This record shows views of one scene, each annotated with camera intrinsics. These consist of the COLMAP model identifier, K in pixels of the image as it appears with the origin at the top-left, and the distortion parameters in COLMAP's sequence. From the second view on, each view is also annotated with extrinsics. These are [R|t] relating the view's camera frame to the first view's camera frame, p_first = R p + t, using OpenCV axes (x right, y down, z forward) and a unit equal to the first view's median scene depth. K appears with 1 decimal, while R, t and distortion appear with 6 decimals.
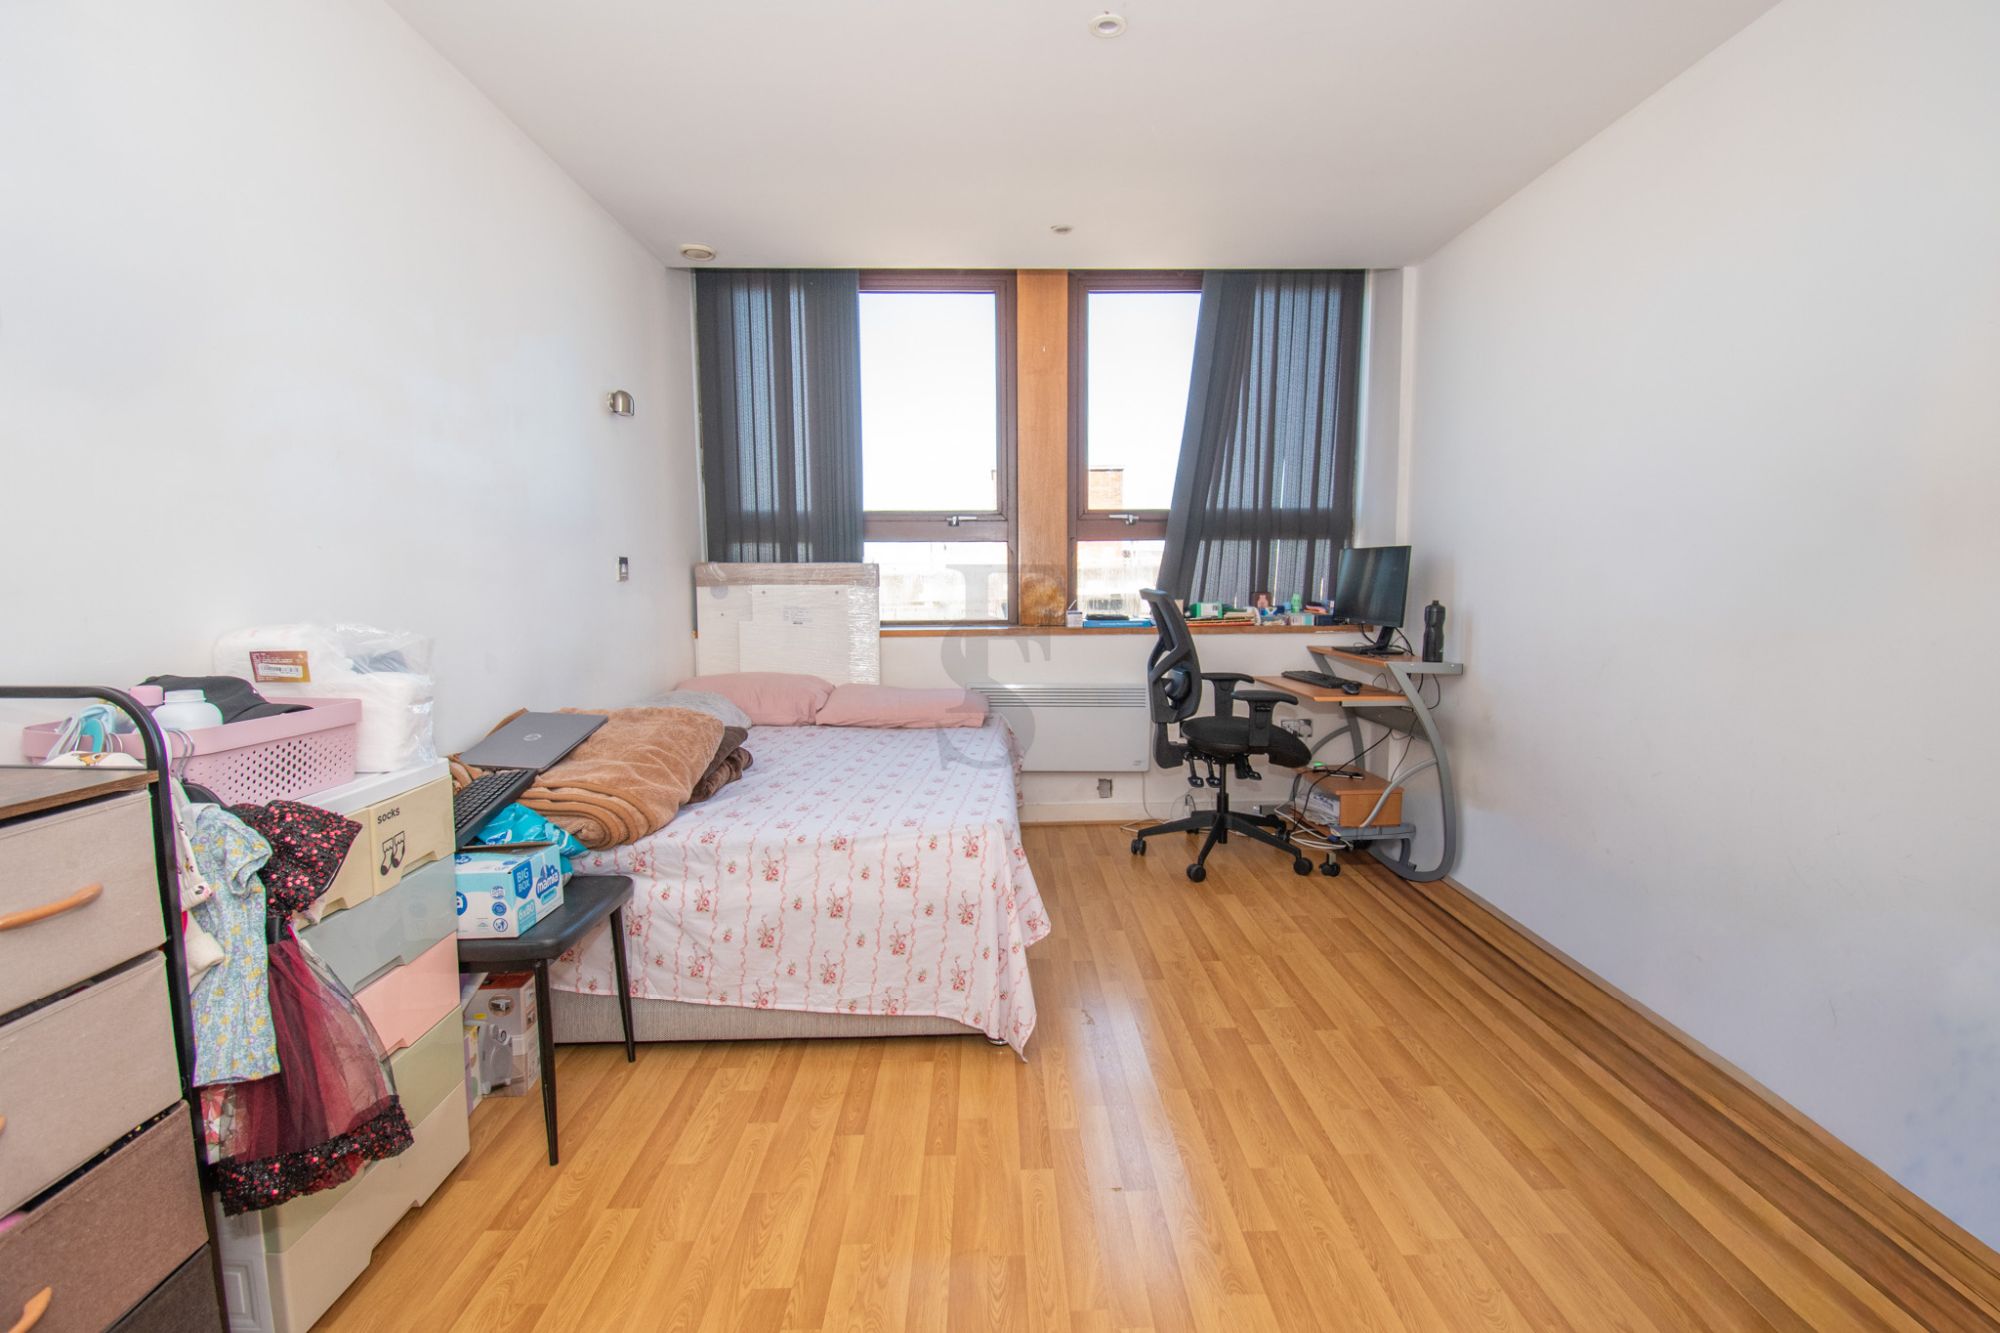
lens RADIAL K [[902.8, 0, 1000.0], [0, 902.8, 666.5], [0, 0, 1]] dist [0.002512, -0.000041]
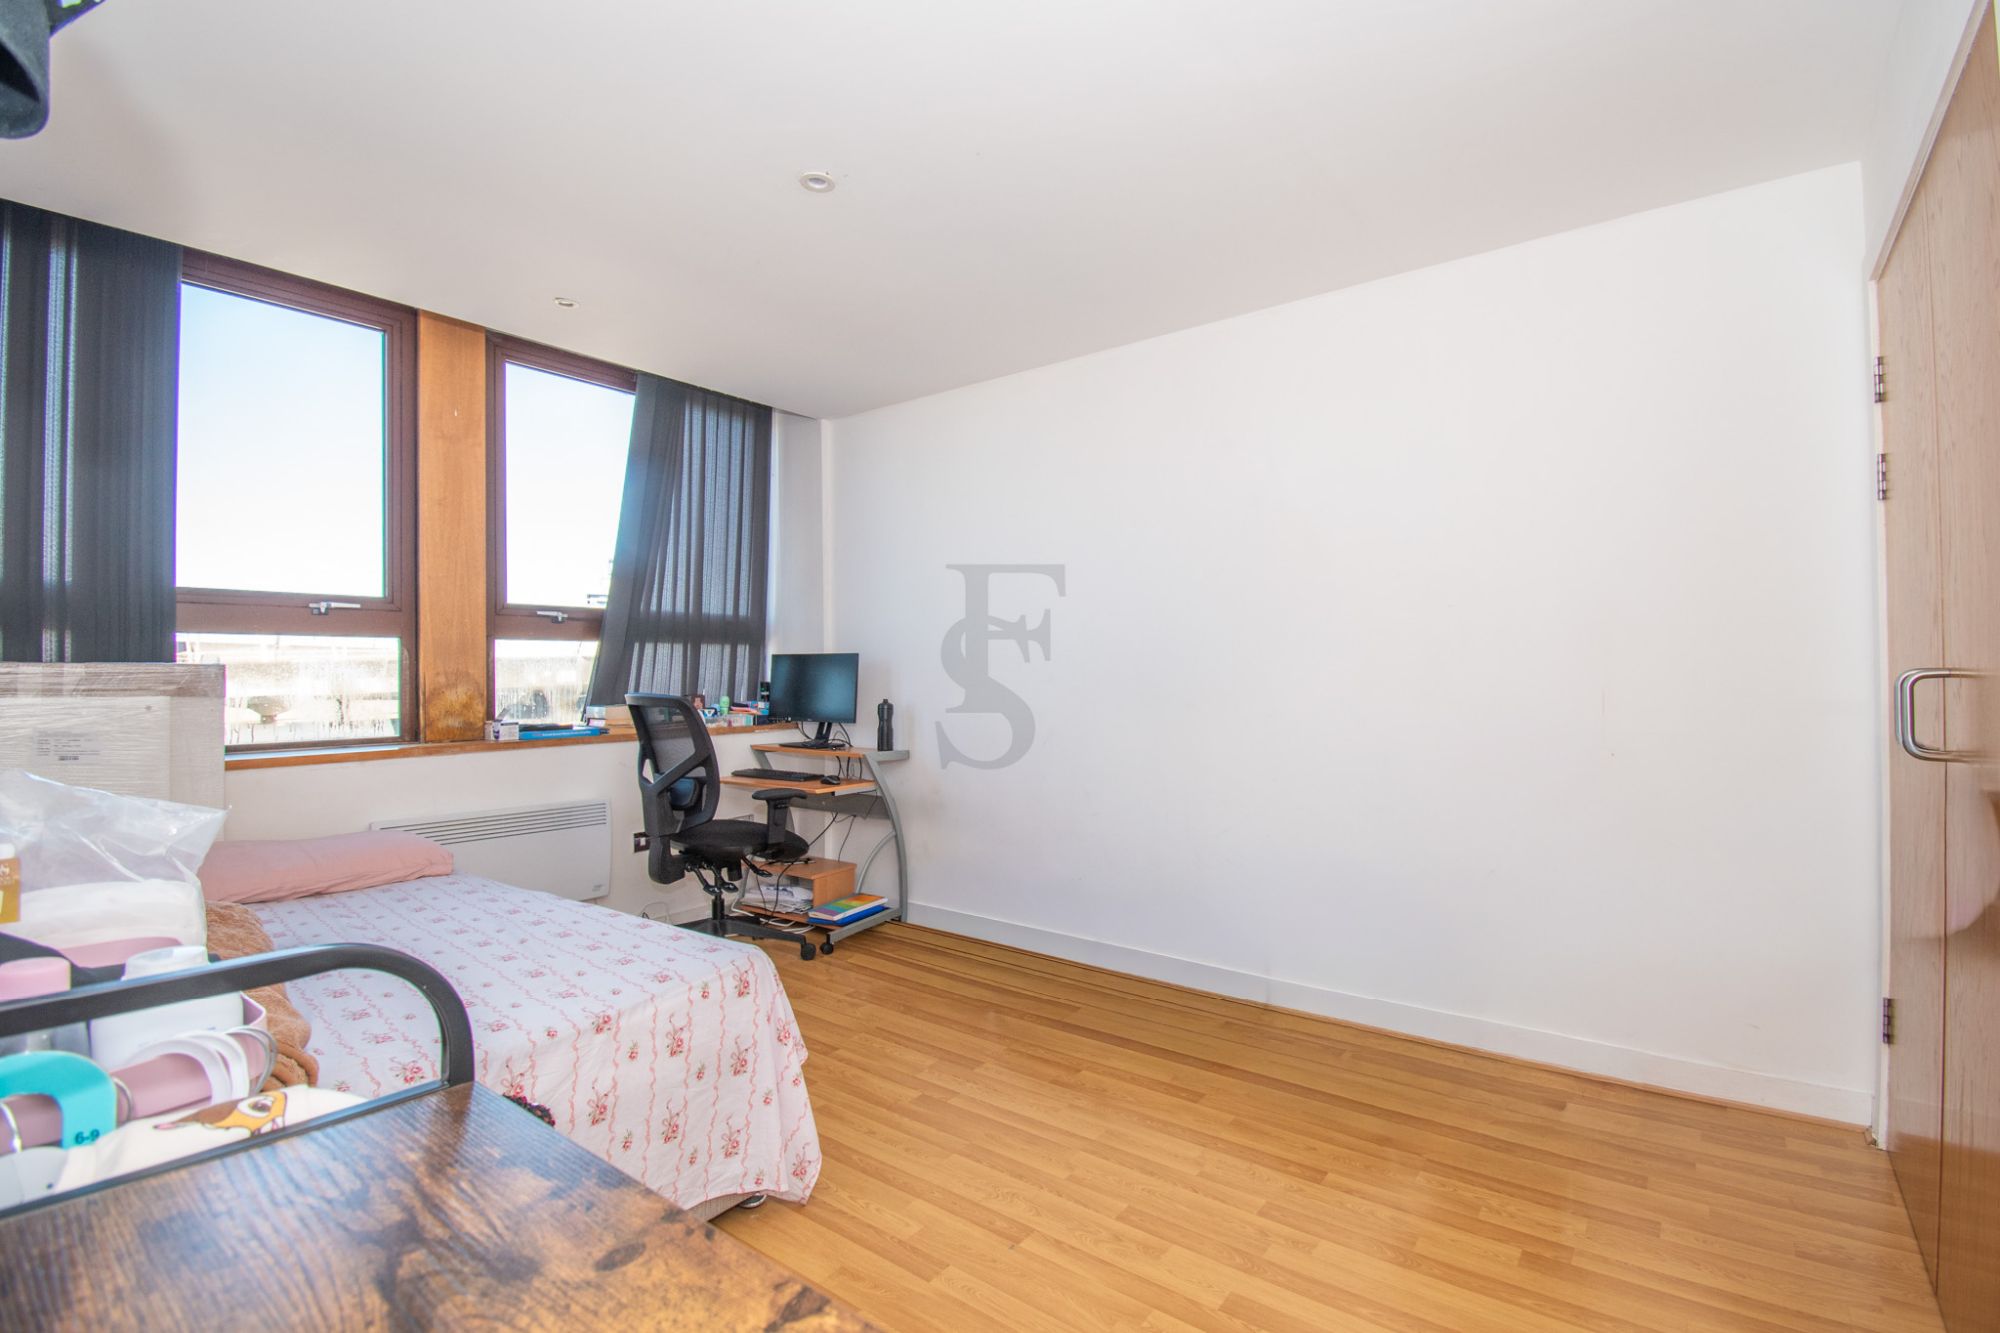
lens RADIAL K [[902.8, 0, 1000.0], [0, 902.8, 666.5], [0, 0, 1]] dist [0.002512, -0.000041]
pose [[0.628735, 0.005872, 0.777597, -0.294019], [0.079153, 0.994294, -0.071509, -0.015322], [-0.773581, 0.106510, 0.624683, 0.105438]]
